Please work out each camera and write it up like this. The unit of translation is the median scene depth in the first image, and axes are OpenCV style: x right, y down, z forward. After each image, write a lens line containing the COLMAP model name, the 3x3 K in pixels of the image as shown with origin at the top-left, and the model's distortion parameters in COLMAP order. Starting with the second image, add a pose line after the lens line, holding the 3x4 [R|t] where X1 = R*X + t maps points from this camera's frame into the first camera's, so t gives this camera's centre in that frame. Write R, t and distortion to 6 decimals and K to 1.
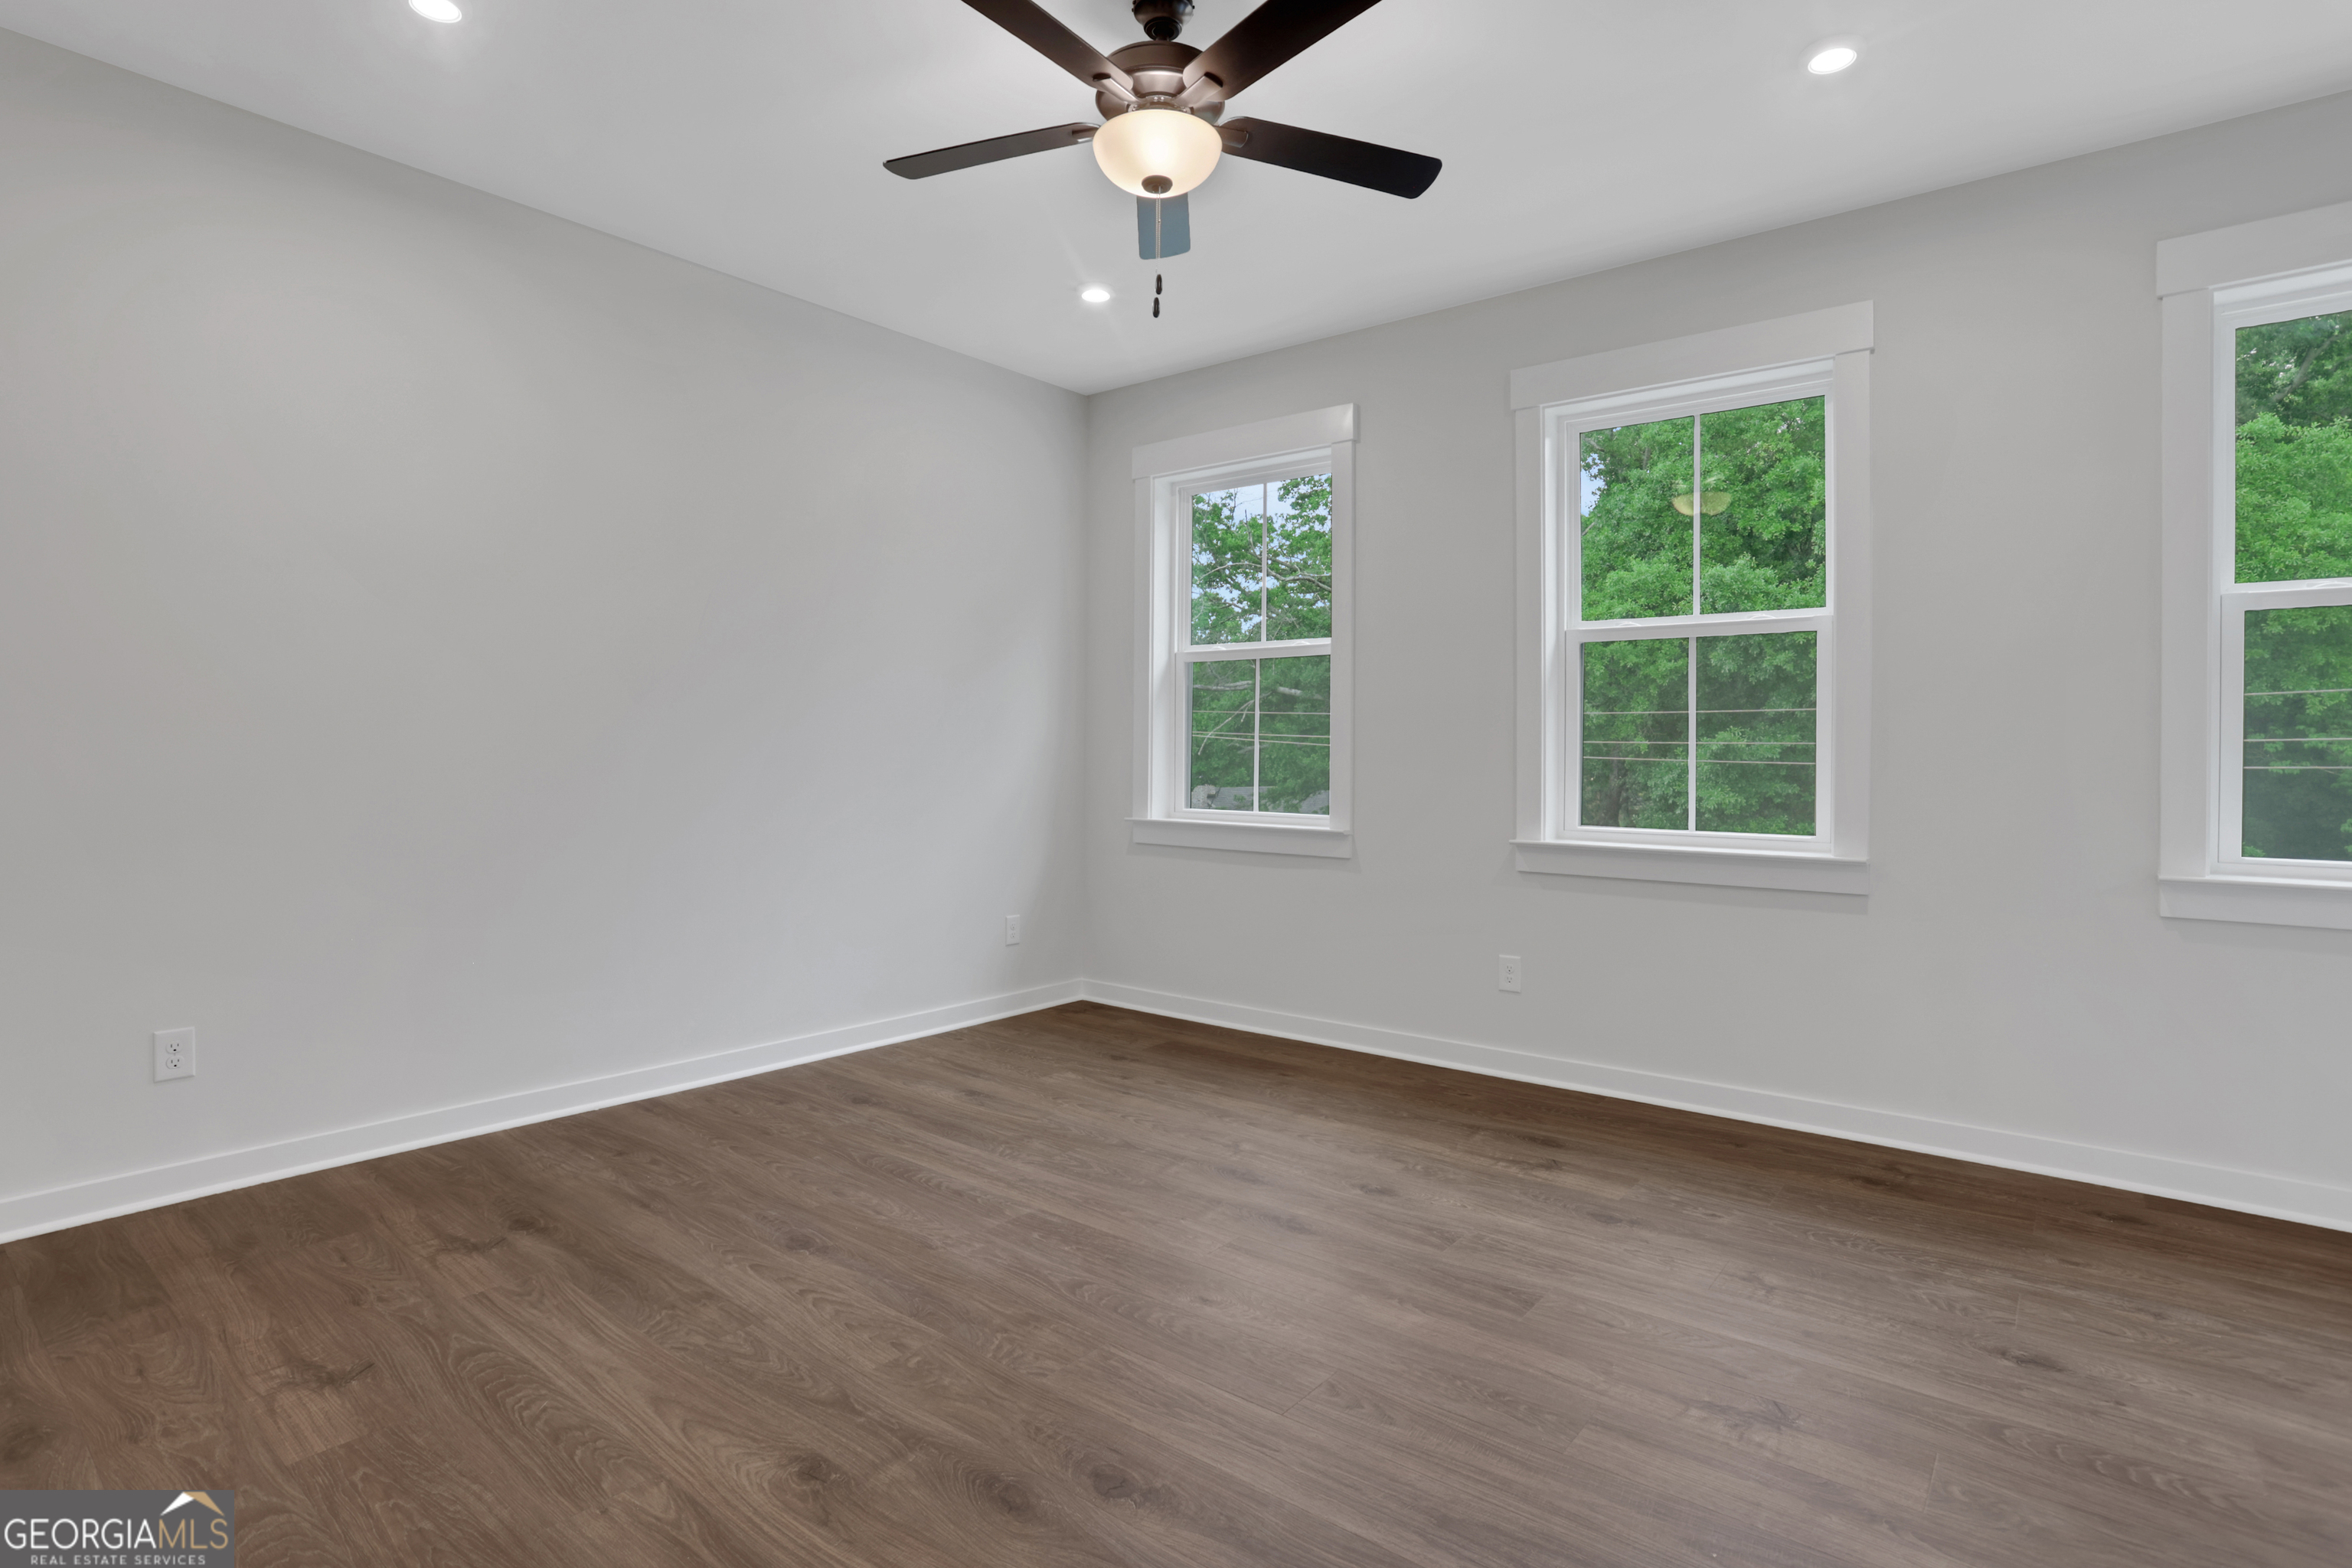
lens RADIAL K [[1193.9, 0, 1179.5], [0, 1193.9, 746.2], [0, 0, 1]] dist [0.003357, 0.000981]
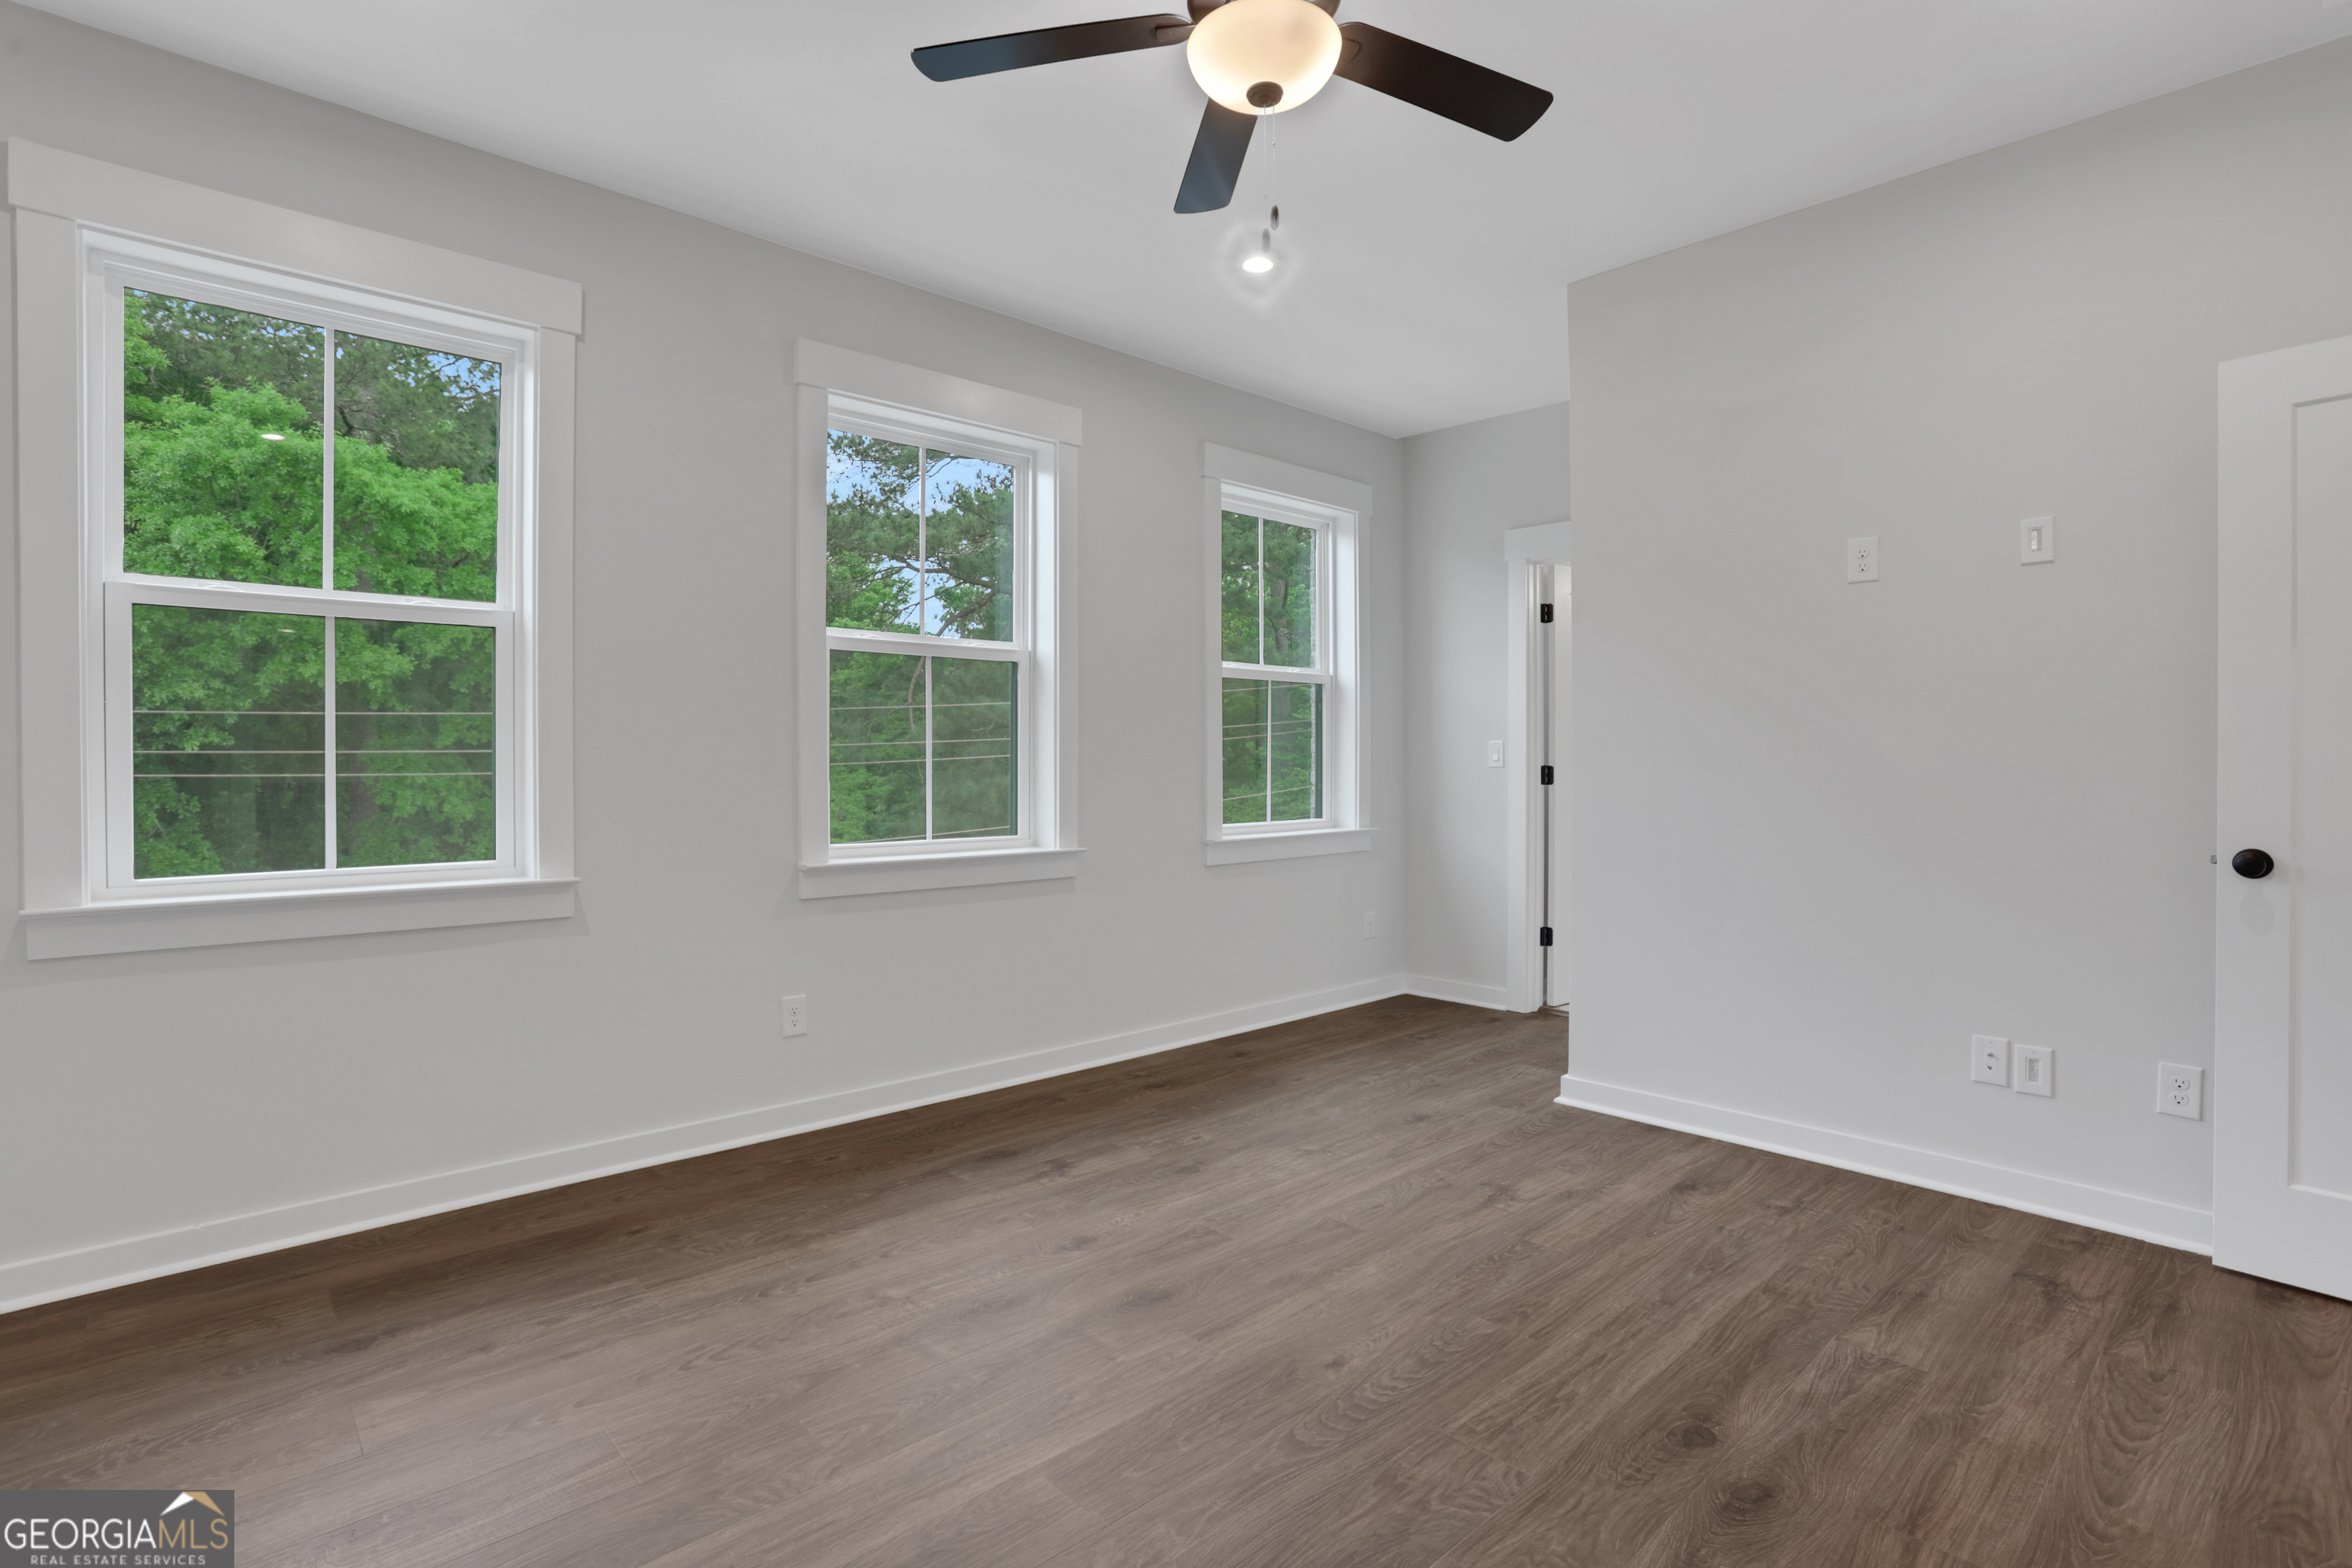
lens RADIAL K [[1139.2, 0, 1168.1], [0, 1139.2, 773.8], [0, 0, 1]] dist [-0.079595, 0.034329]
pose [[0.165535, -0.007337, 0.986177, -0.638298], [0.008298, 0.999947, 0.006047, 0.010105], [-0.986169, 0.007183, 0.165587, 0.758837]]
